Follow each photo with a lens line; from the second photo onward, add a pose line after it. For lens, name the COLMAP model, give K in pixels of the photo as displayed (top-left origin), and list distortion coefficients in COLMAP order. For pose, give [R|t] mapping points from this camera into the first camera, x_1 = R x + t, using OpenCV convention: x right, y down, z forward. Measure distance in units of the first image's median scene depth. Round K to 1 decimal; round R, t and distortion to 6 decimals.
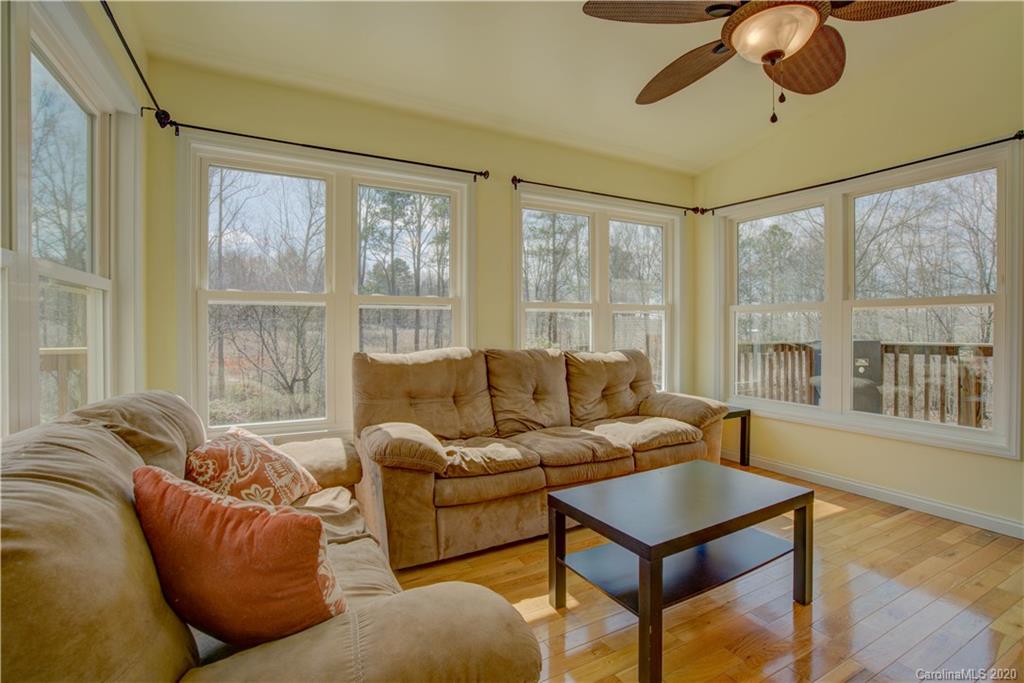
lens RADIAL K [[478.0, 0, 512.8], [0, 478.0, 329.5], [0, 0, 1]] dist [-0.001980, 0.000076]
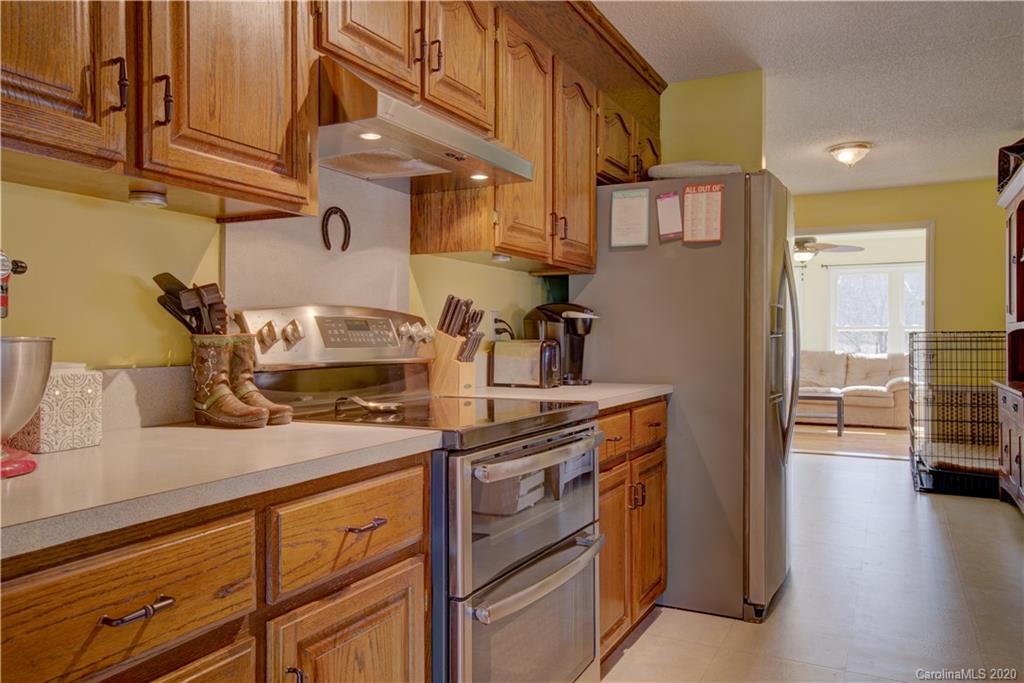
lens RADIAL K [[753.8, 0, 512.0], [0, 753.8, 341.5], [0, 0, 1]] dist [0.000964, 0.001386]
pose [[0.582157, 0.005503, -0.813058, 1.830973], [-0.004860, 0.999983, 0.003289, -0.002001], [0.813062, 0.002036, 0.582174, -1.902794]]
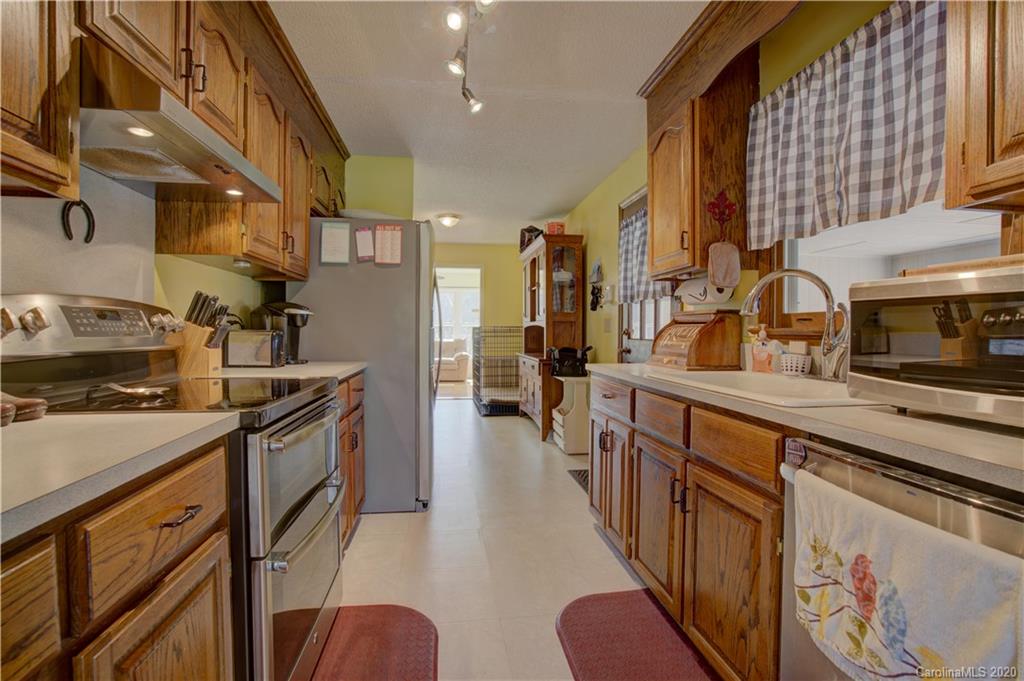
lens RADIAL K [[468.9, 0, 512.0], [0, 468.9, 340.5], [0, 0, 1]] dist [-0.049422, 0.015763]
pose [[0.944270, 0.013053, -0.328914, 1.720664], [-0.007721, 0.999817, 0.017512, -0.000581], [0.329082, -0.013996, 0.944198, -1.900815]]
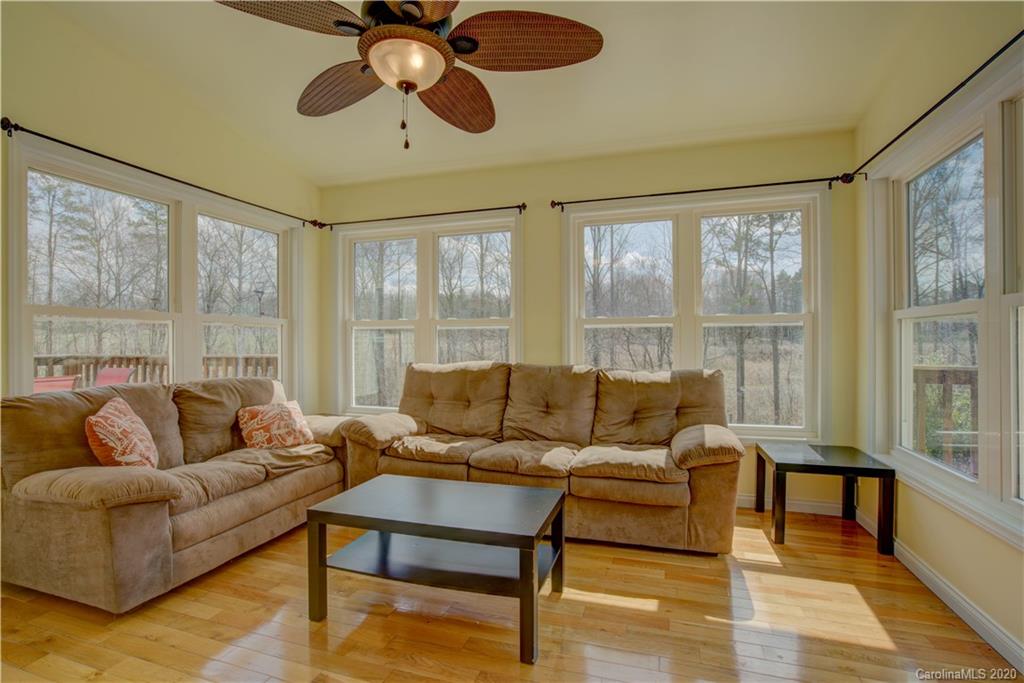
lens RADIAL K [[464.5, 0, 512.0], [0, 464.5, 341.5], [0, 0, 1]] dist [-0.012924, 0.000126]
pose [[0.702095, -0.000068, -0.712083, 0.677725], [-0.002856, 0.999992, -0.002912, -0.006123], [0.712077, 0.004078, 0.702089, 0.216210]]
